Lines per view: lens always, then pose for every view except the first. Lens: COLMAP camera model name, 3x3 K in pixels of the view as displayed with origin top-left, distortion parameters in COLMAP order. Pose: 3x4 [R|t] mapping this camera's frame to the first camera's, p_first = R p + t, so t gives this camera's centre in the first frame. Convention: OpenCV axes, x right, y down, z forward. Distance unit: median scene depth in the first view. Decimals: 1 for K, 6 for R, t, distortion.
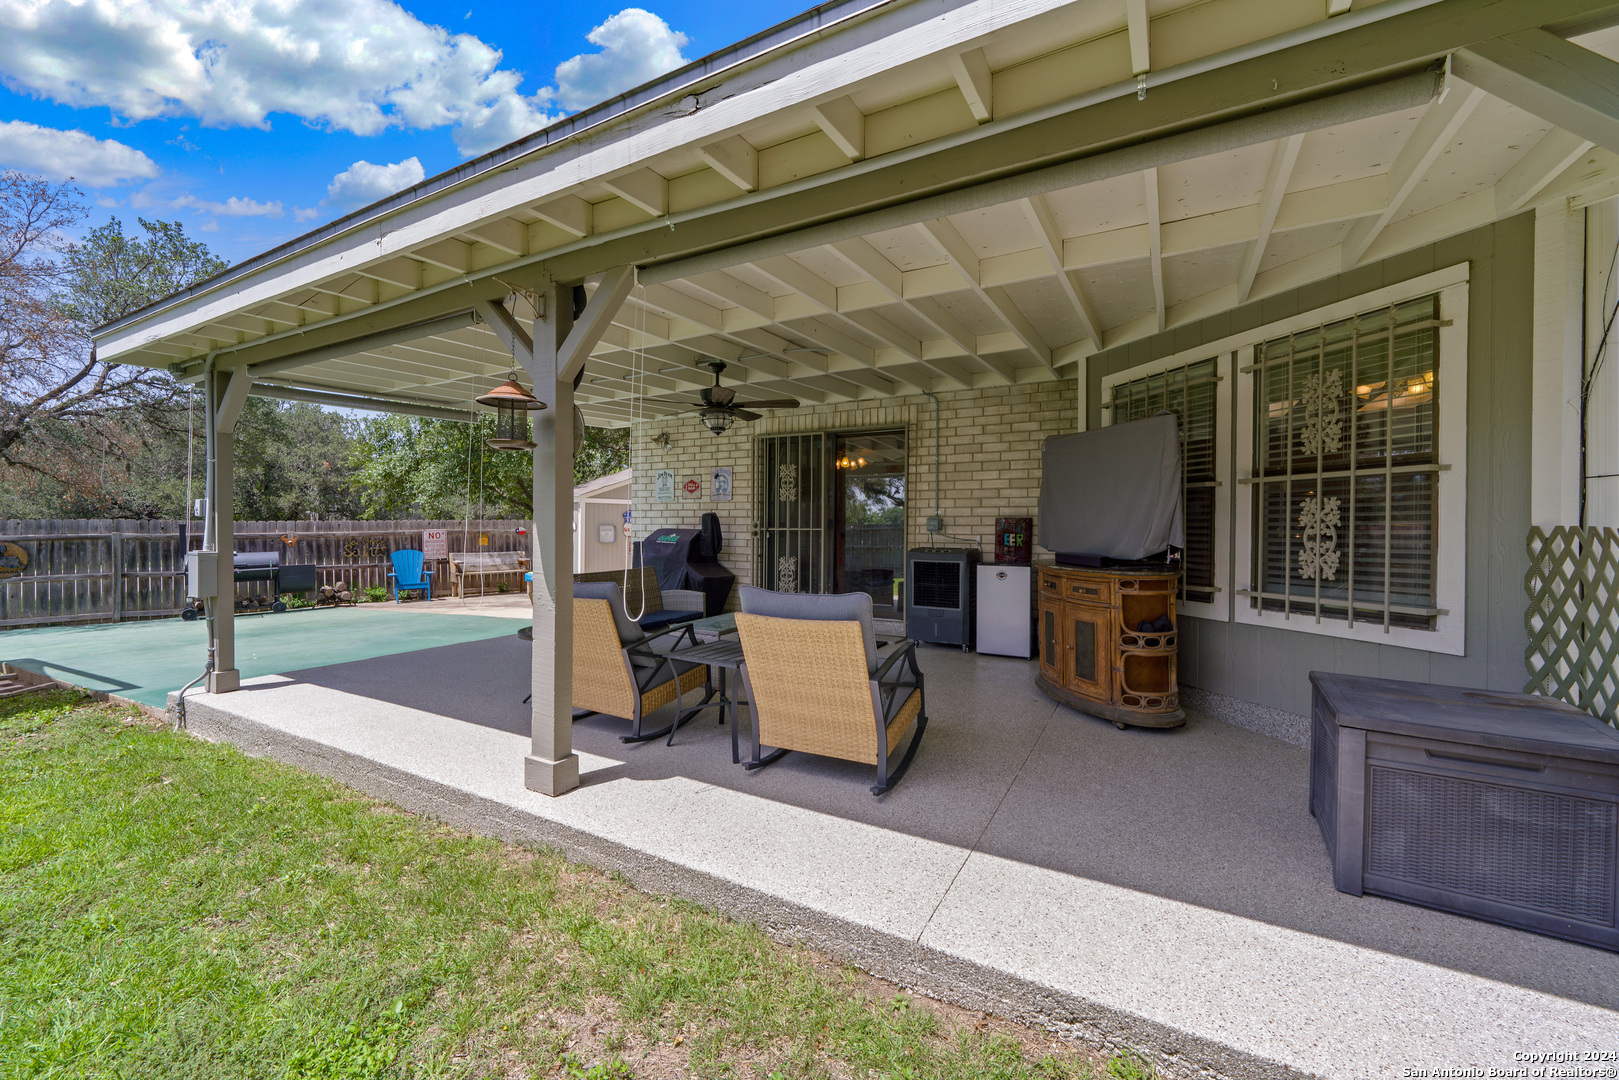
lens RADIAL K [[648.8, 0, 802.0], [0, 648.8, 532.2], [0, 0, 1]] dist [0.002783, 0.000312]
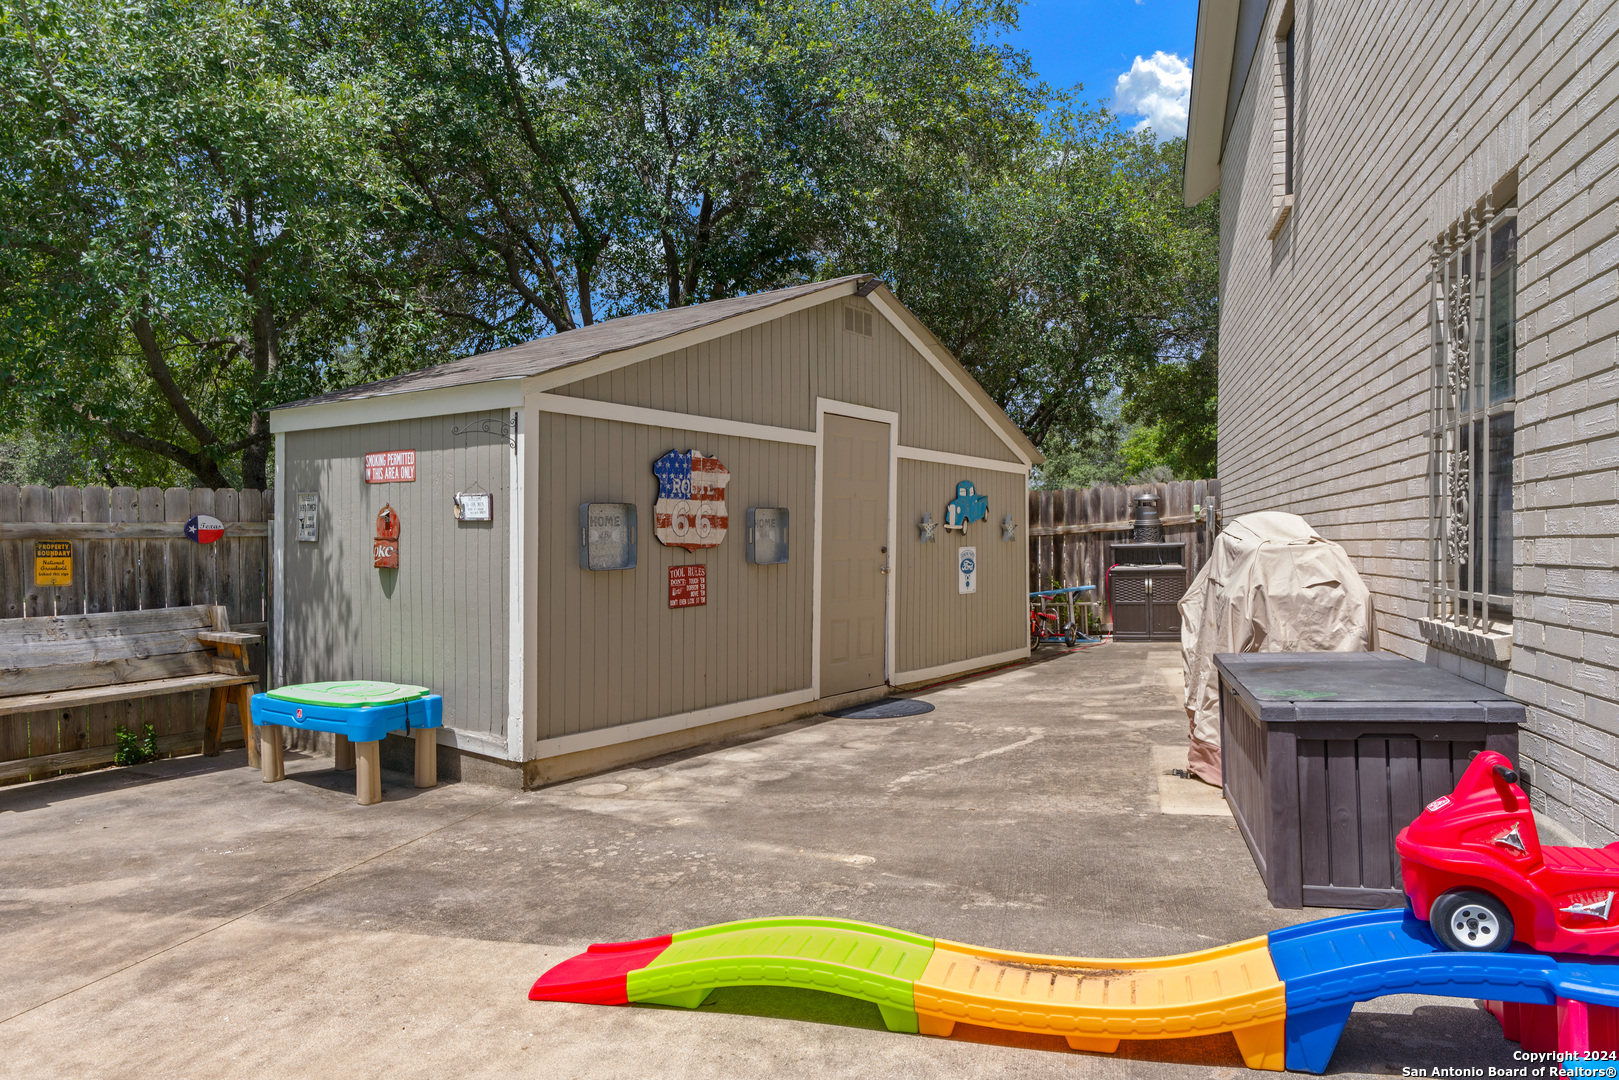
lens RADIAL K [[1033.6, 0, 810.0], [0, 1033.6, 532.4], [0, 0, 1]] dist [-0.000699, -0.000399]
pose [[0.969181, -0.006380, 0.246268, -0.687639], [0.009197, 0.999905, -0.010291, 0.013593], [-0.246179, 0.012239, 0.969147, 1.215425]]
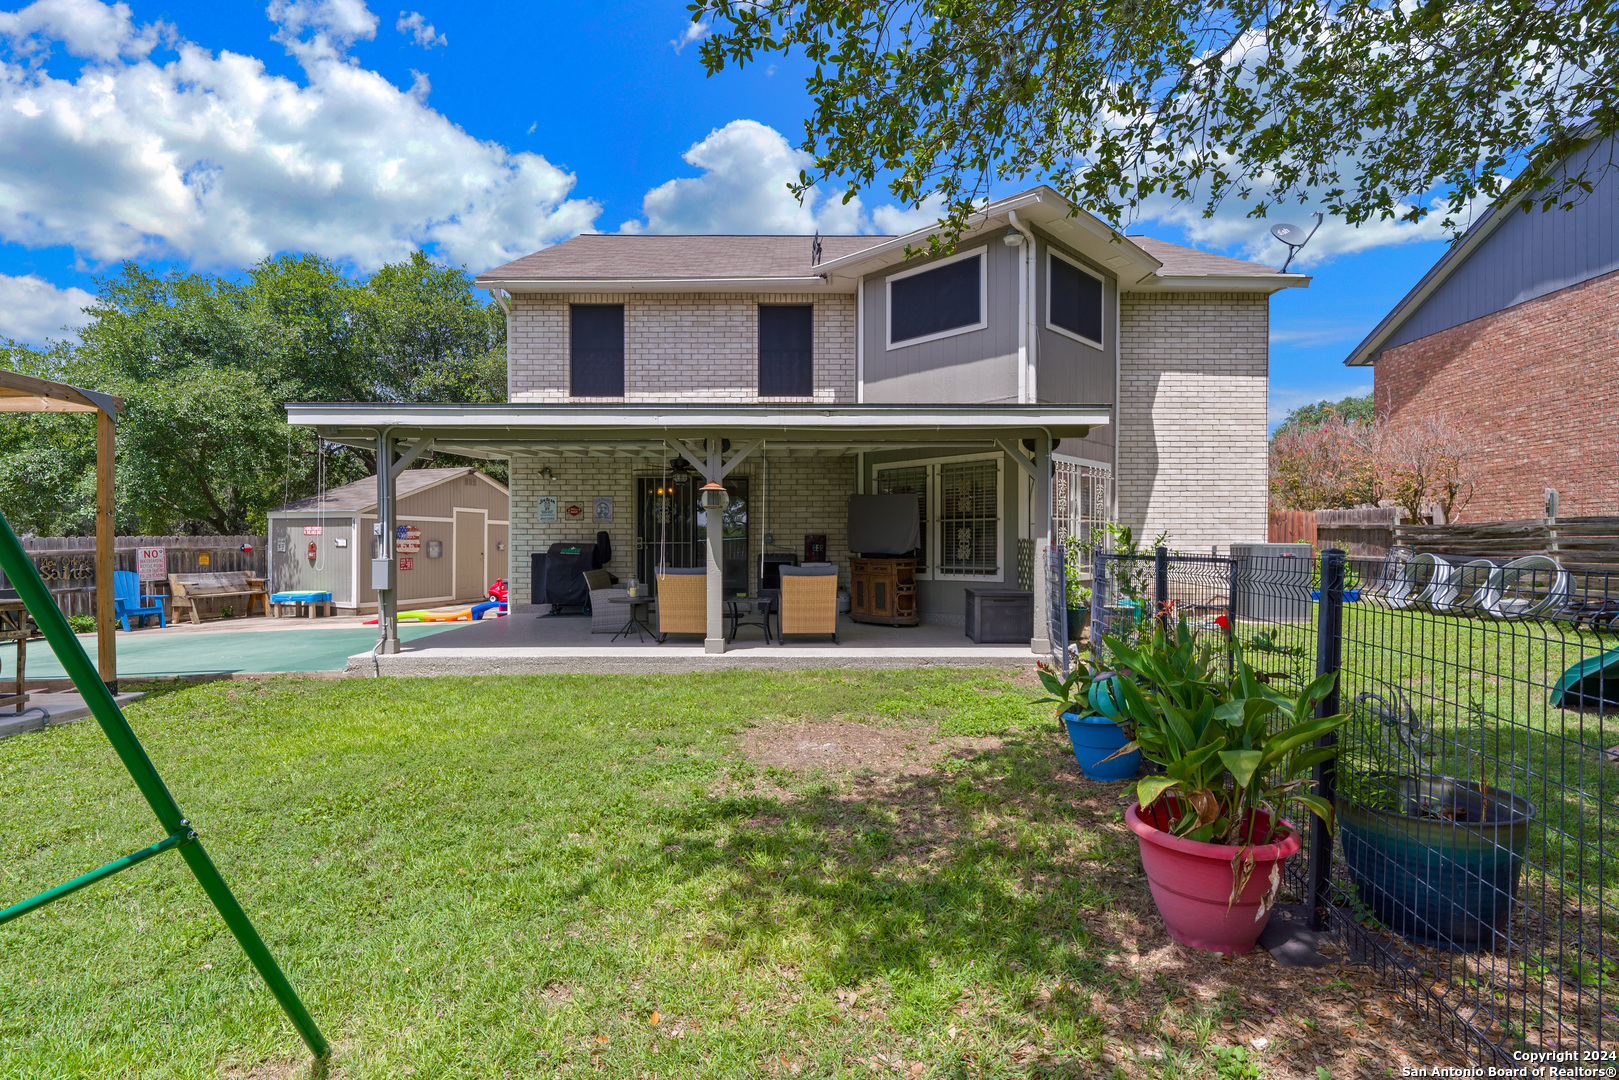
lens RADIAL K [[785.1, 0, 811.6], [0, 785.1, 550.1], [0, 0, 1]] dist [0.000630, 0.000150]
pose [[0.861866, -0.010346, 0.507031, -0.723887], [0.009470, 0.999946, 0.004307, 0.008152], [-0.507048, 0.001090, 0.861917, -0.765388]]
